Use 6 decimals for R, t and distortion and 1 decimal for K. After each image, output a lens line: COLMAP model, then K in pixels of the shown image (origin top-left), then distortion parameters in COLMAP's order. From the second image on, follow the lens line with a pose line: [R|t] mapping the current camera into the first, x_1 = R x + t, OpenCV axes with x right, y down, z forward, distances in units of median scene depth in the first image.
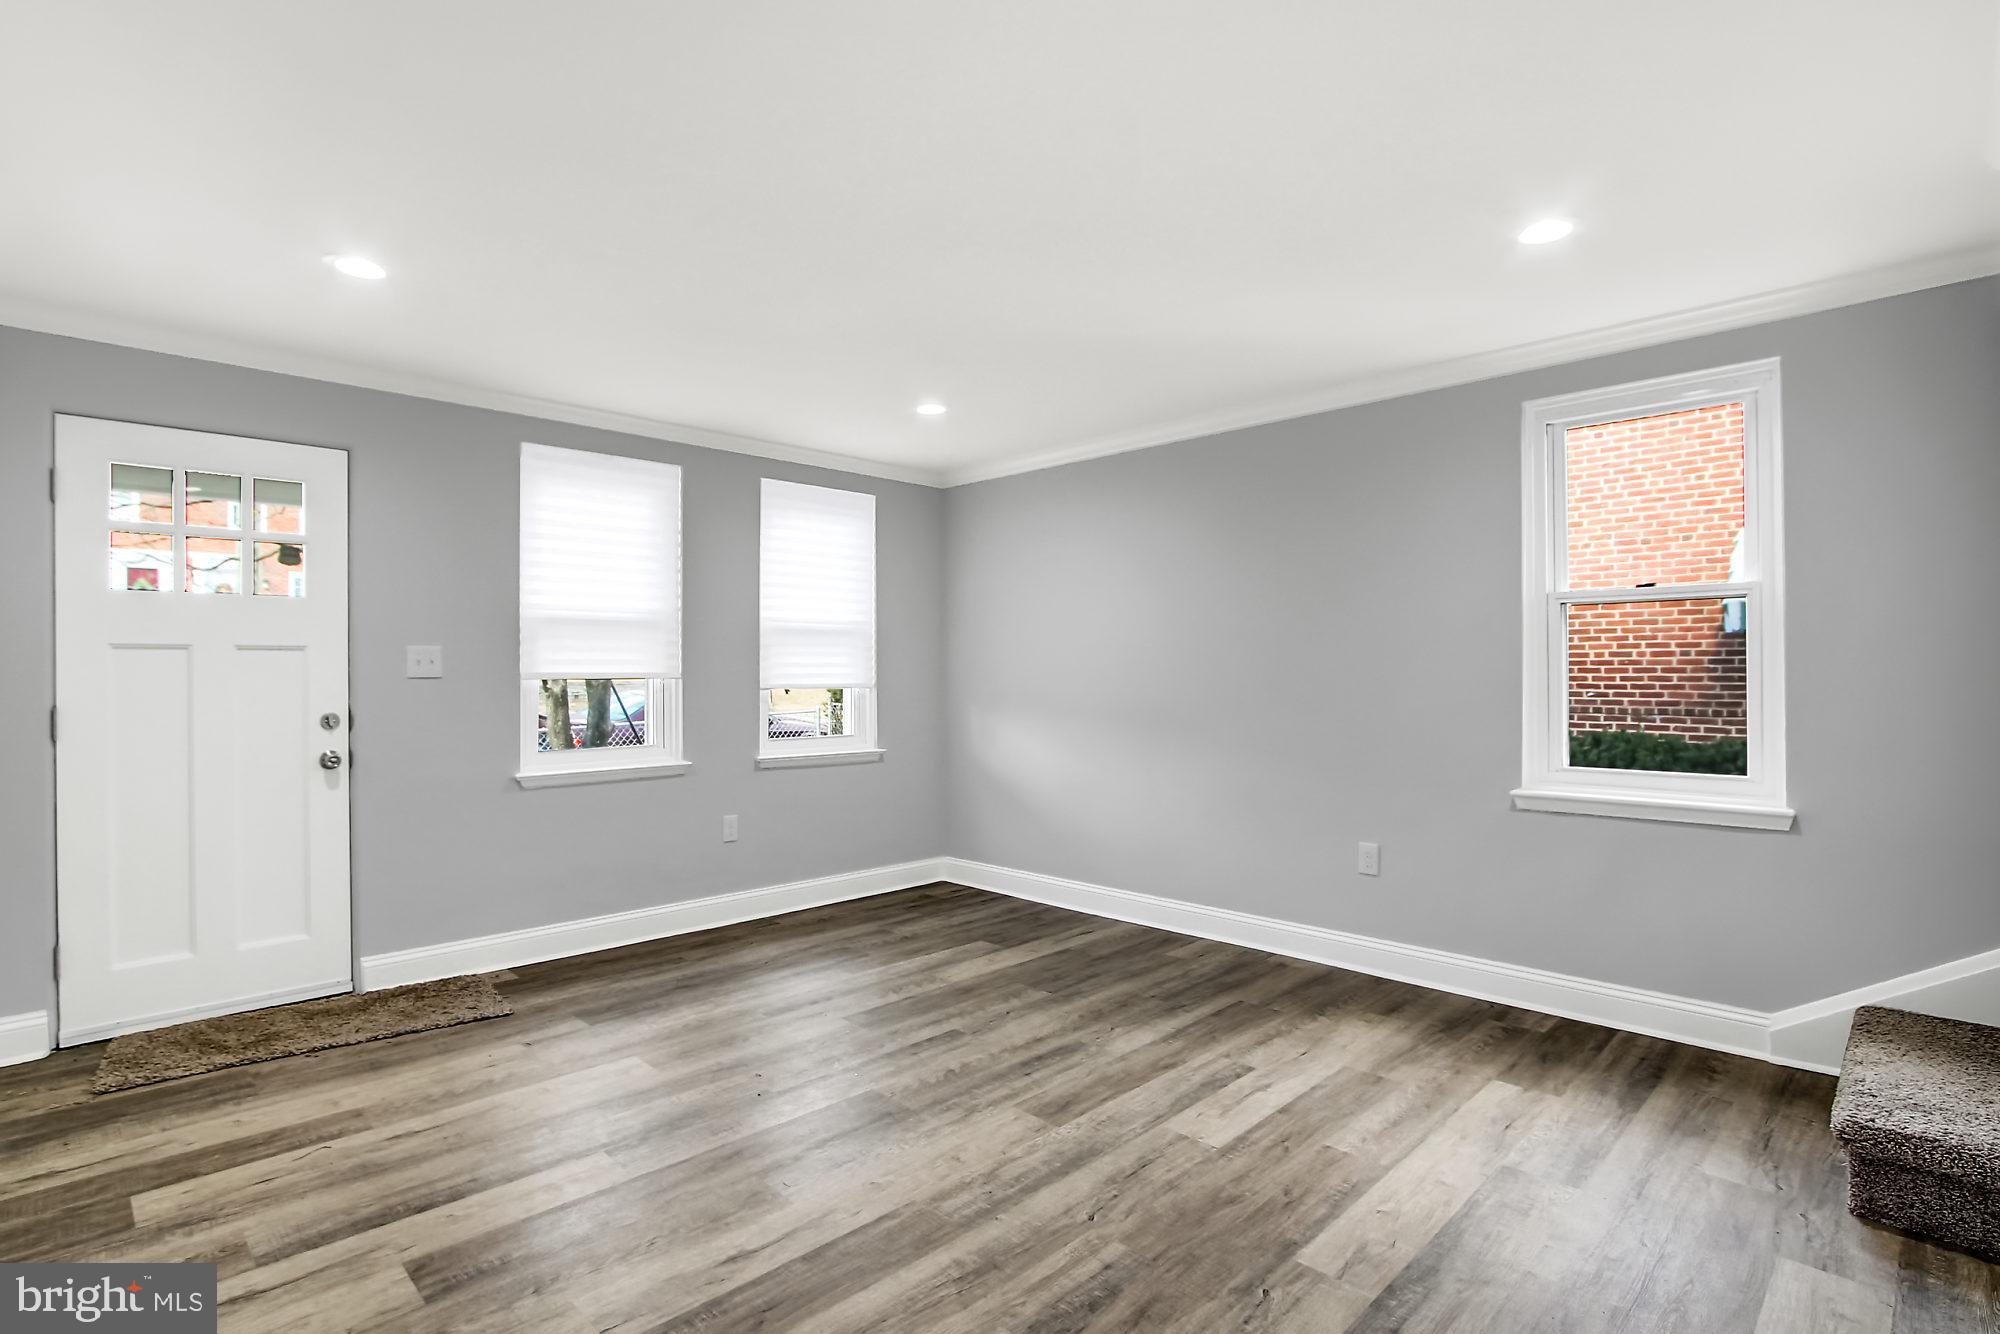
lens RADIAL K [[974.1, 0, 977.2], [0, 974.1, 675.8], [0, 0, 1]] dist [-0.017747, 0.001436]
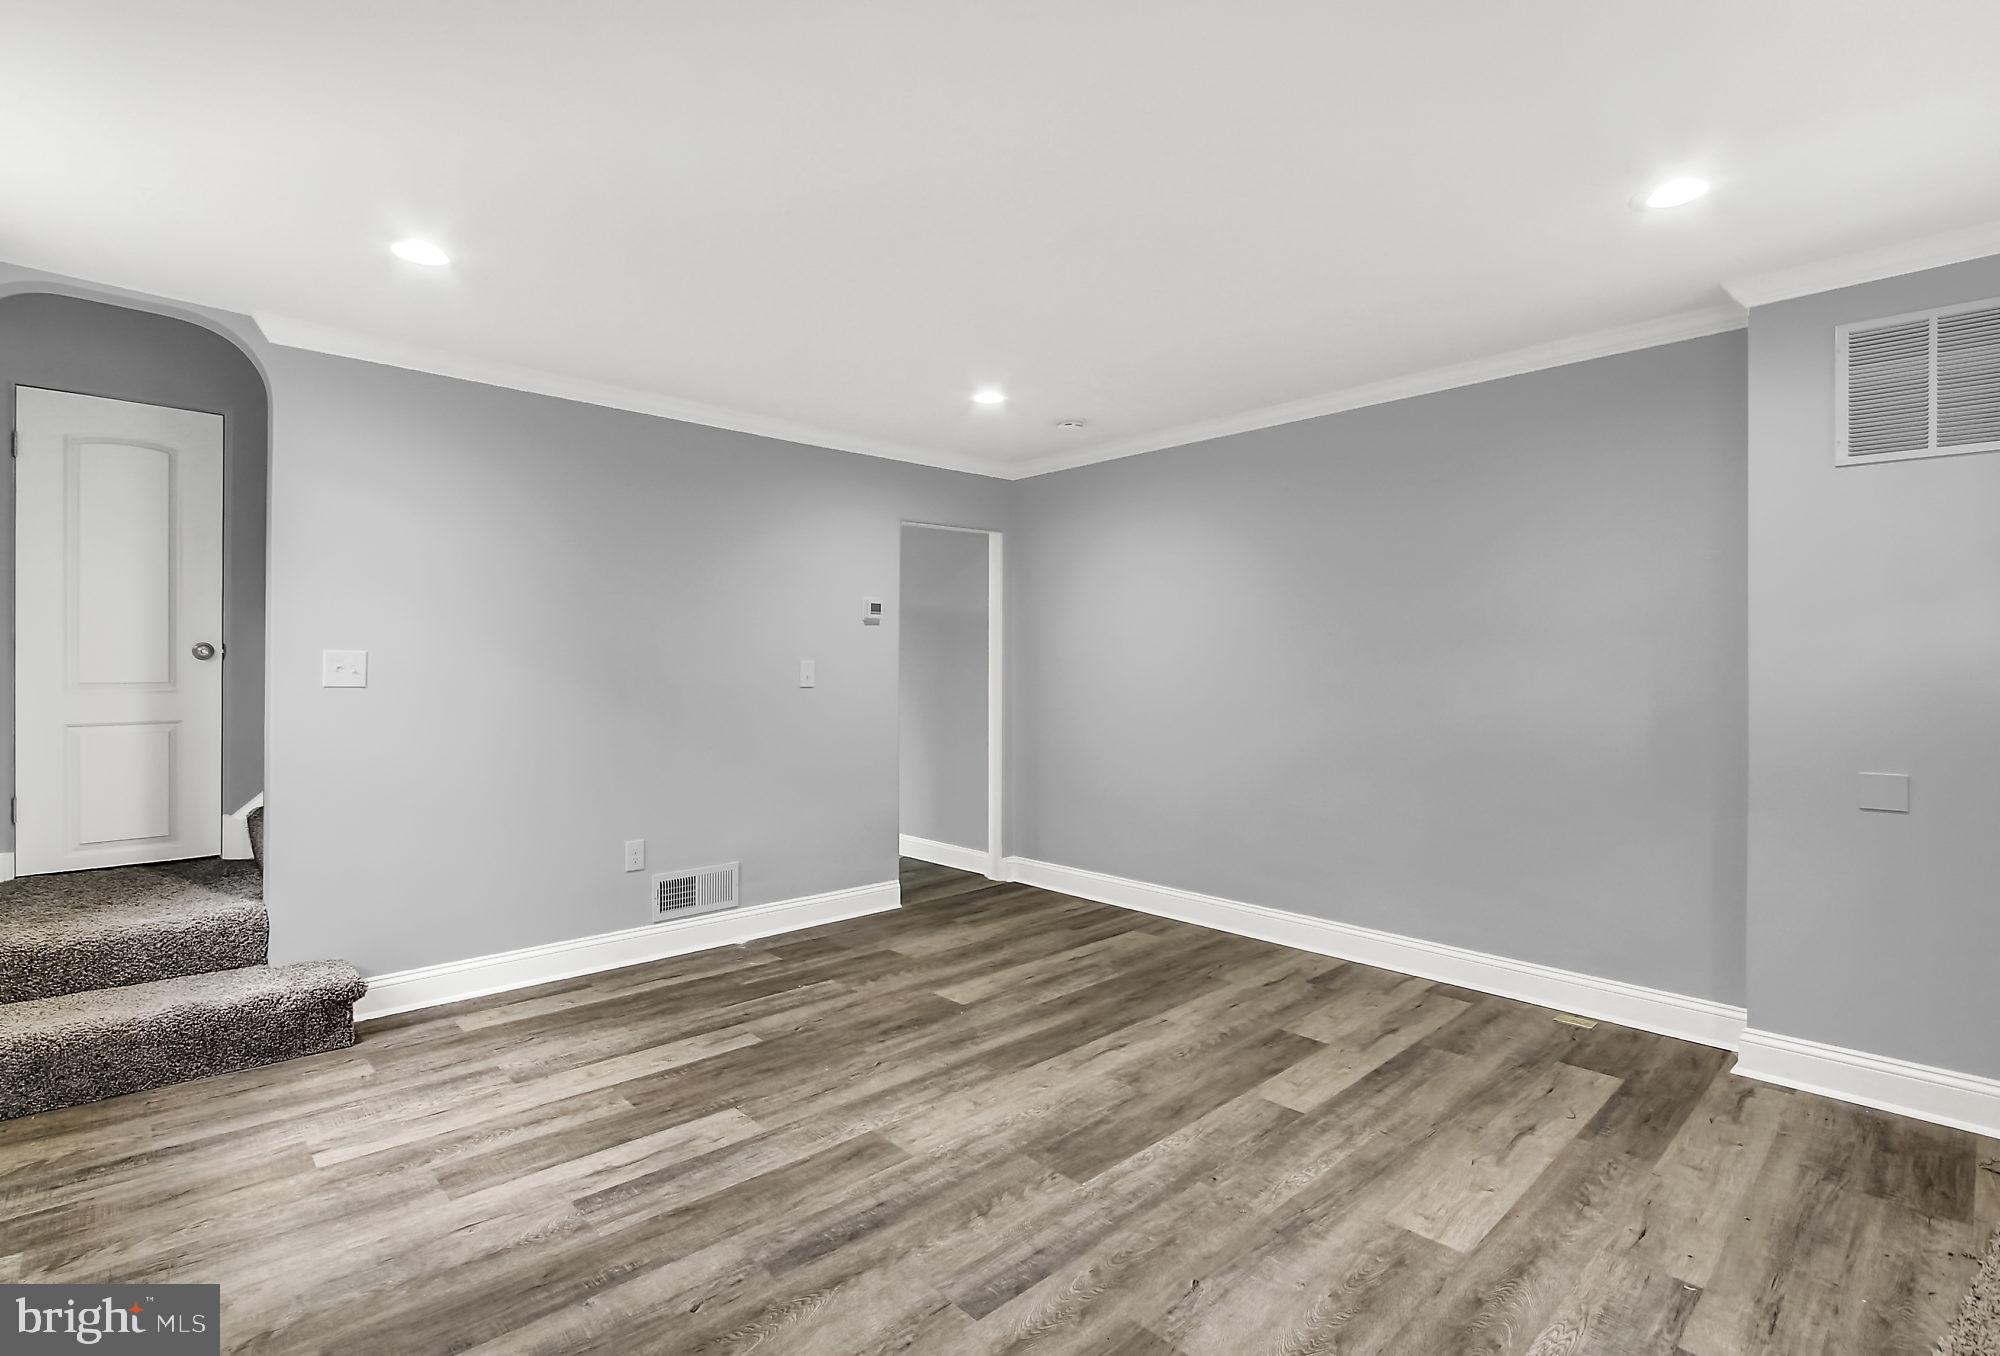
lens RADIAL K [[933.9, 0, 951.7], [0, 933.9, 663.0], [0, 0, 1]] dist [-0.009605, -0.000536]
pose [[-0.998719, 0.000556, 0.050590, -0.035655], [0.000474, 0.999999, -0.001651, -0.006034], [-0.050591, -0.001625, -0.998718, 1.552537]]
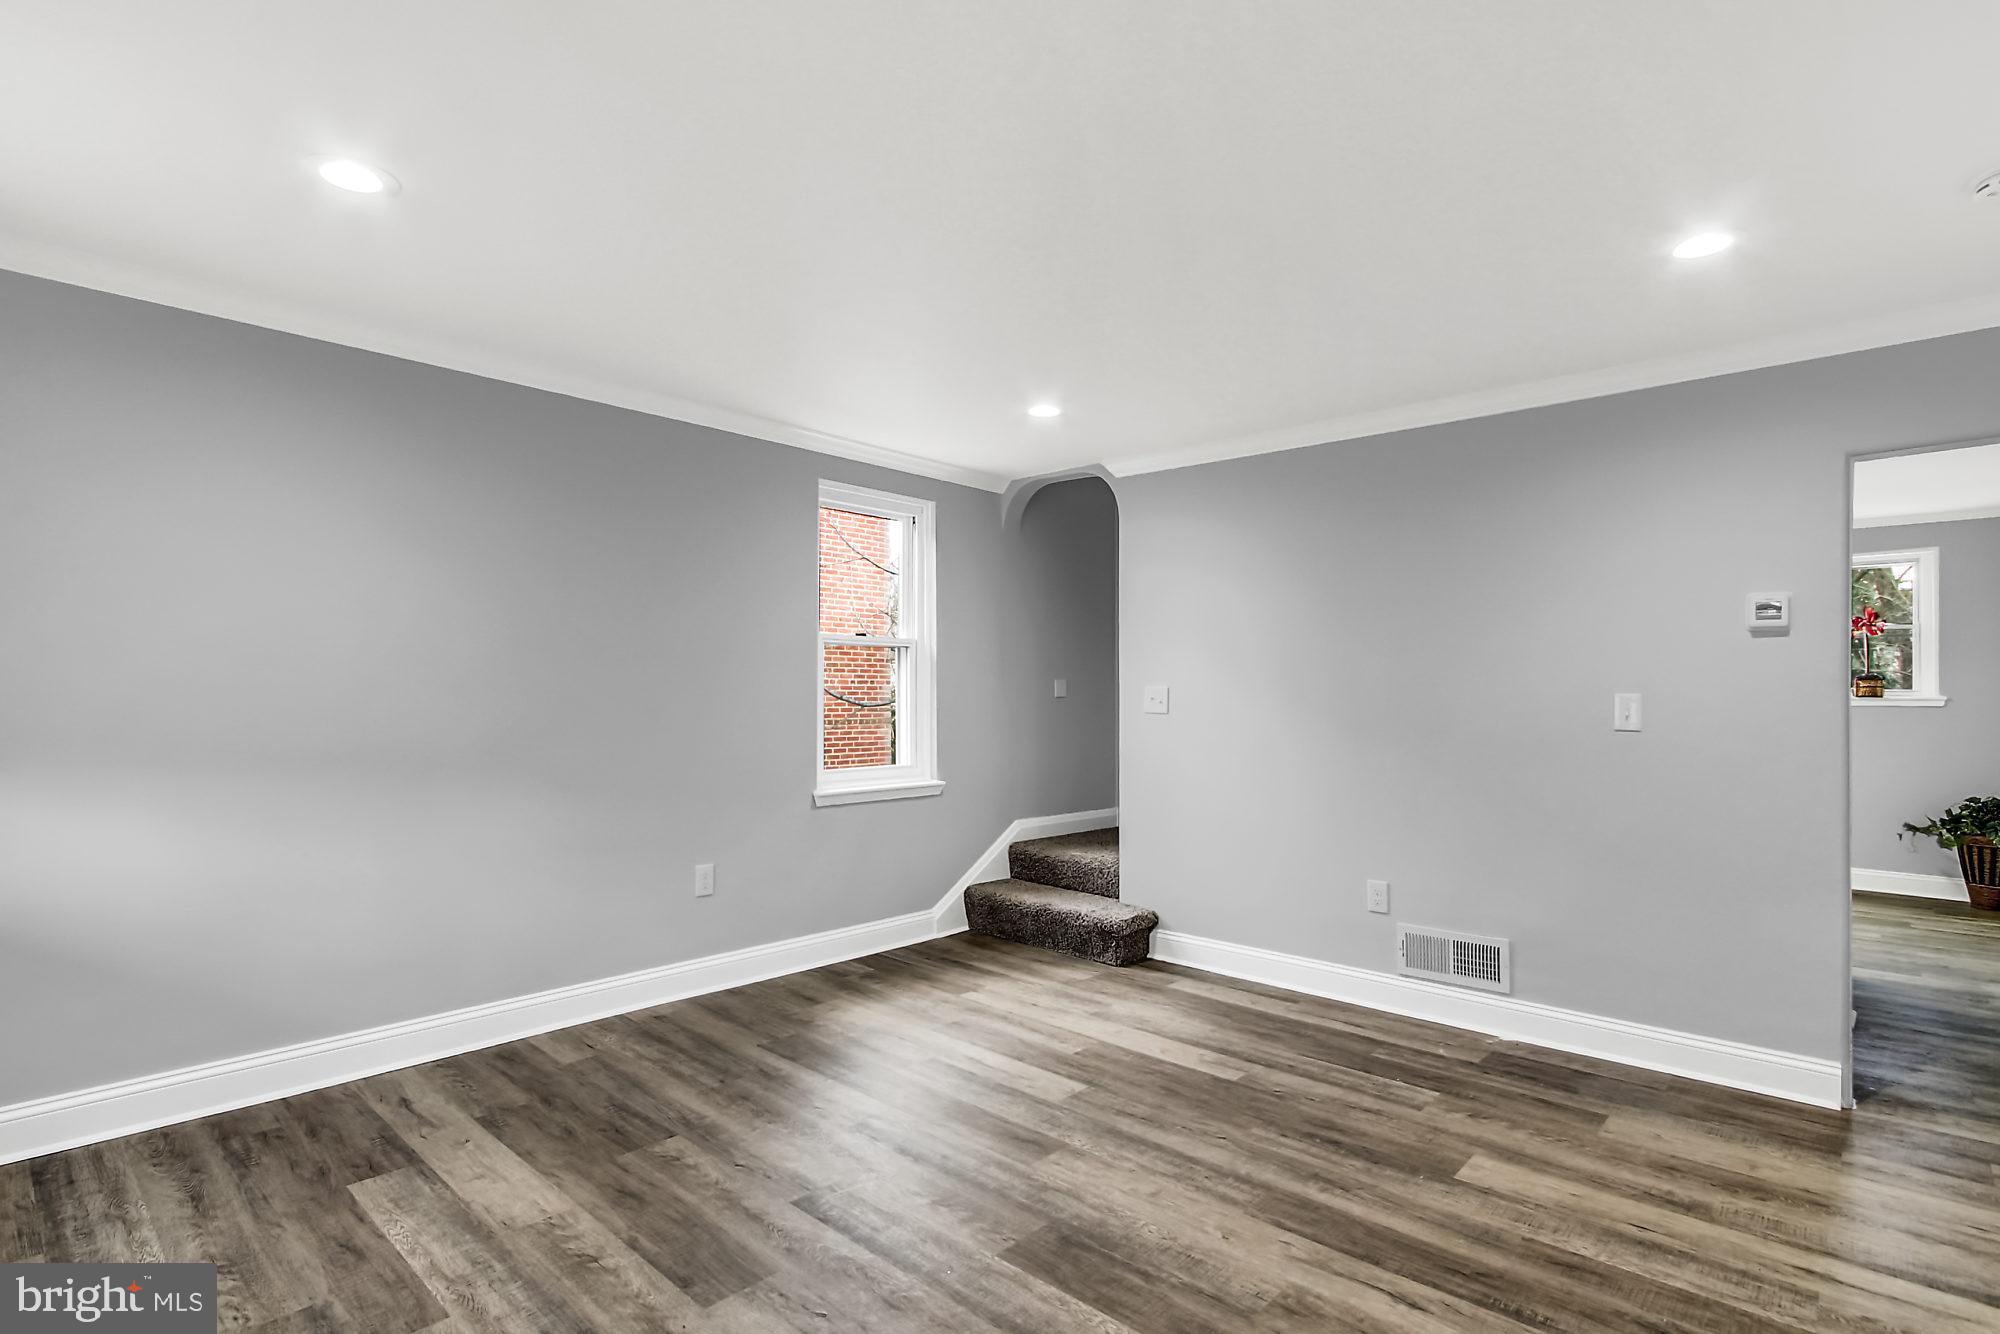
lens RADIAL K [[974.1, 0, 977.2], [0, 974.1, 675.8], [0, 0, 1]] dist [-0.017747, 0.001436]
pose [[-0.039145, 0.024549, 0.998932, -0.747730], [-0.003211, 0.999690, -0.024693, 0.001547], [-0.999228, -0.004174, -0.039054, 0.911121]]
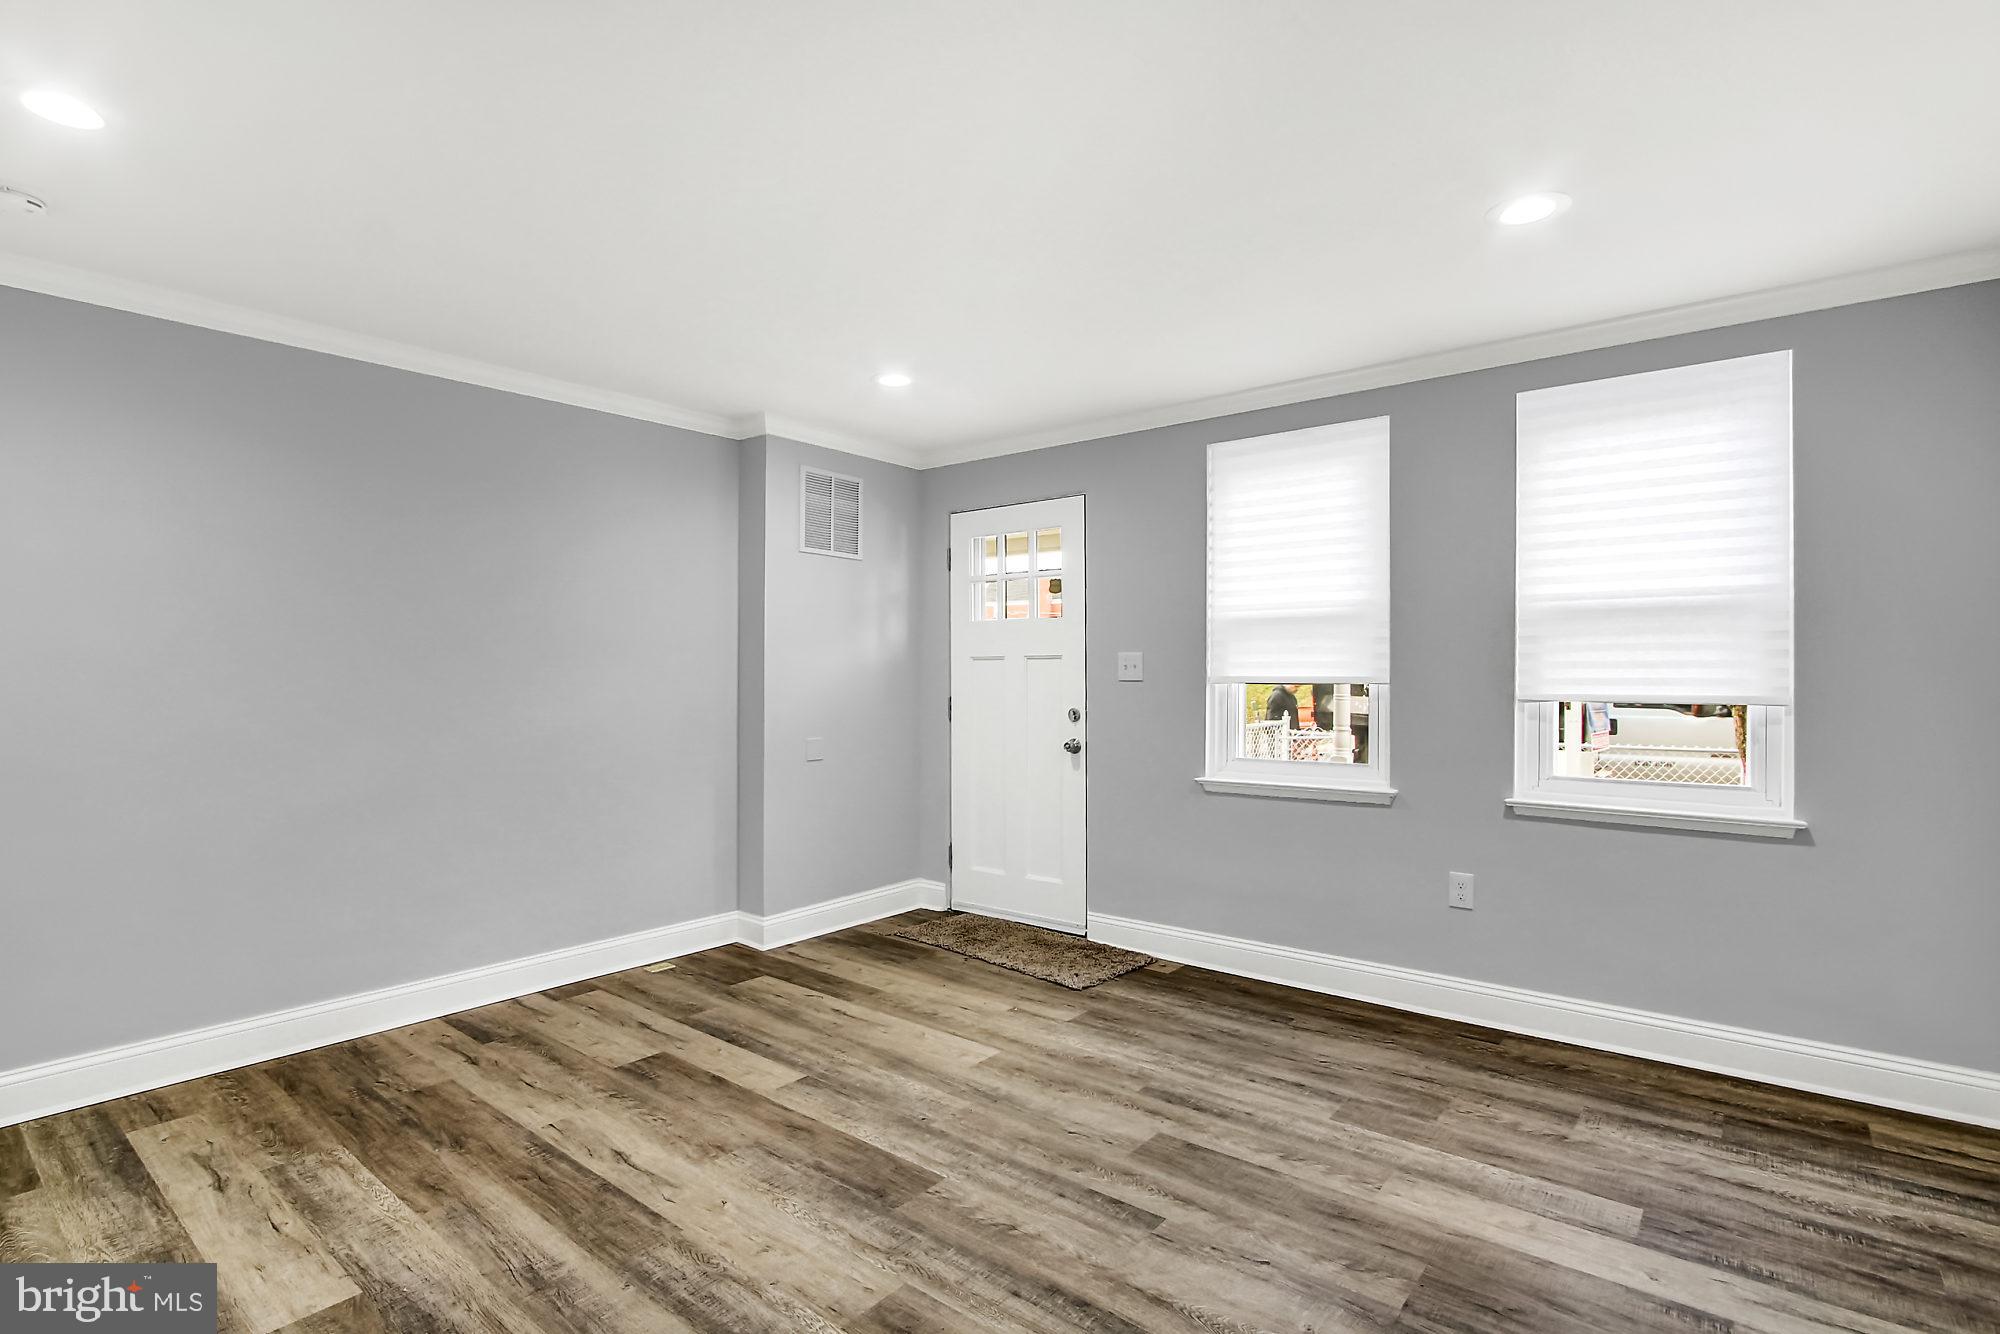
lens RADIAL K [[974.1, 0, 977.2], [0, 974.1, 675.8], [0, 0, 1]] dist [-0.017747, 0.001436]
pose [[0.100927, 0.001199, -0.994893, 0.628529], [-0.003468, 0.999994, 0.000854, -0.004621], [0.994888, 0.003364, 0.100931, 0.820916]]
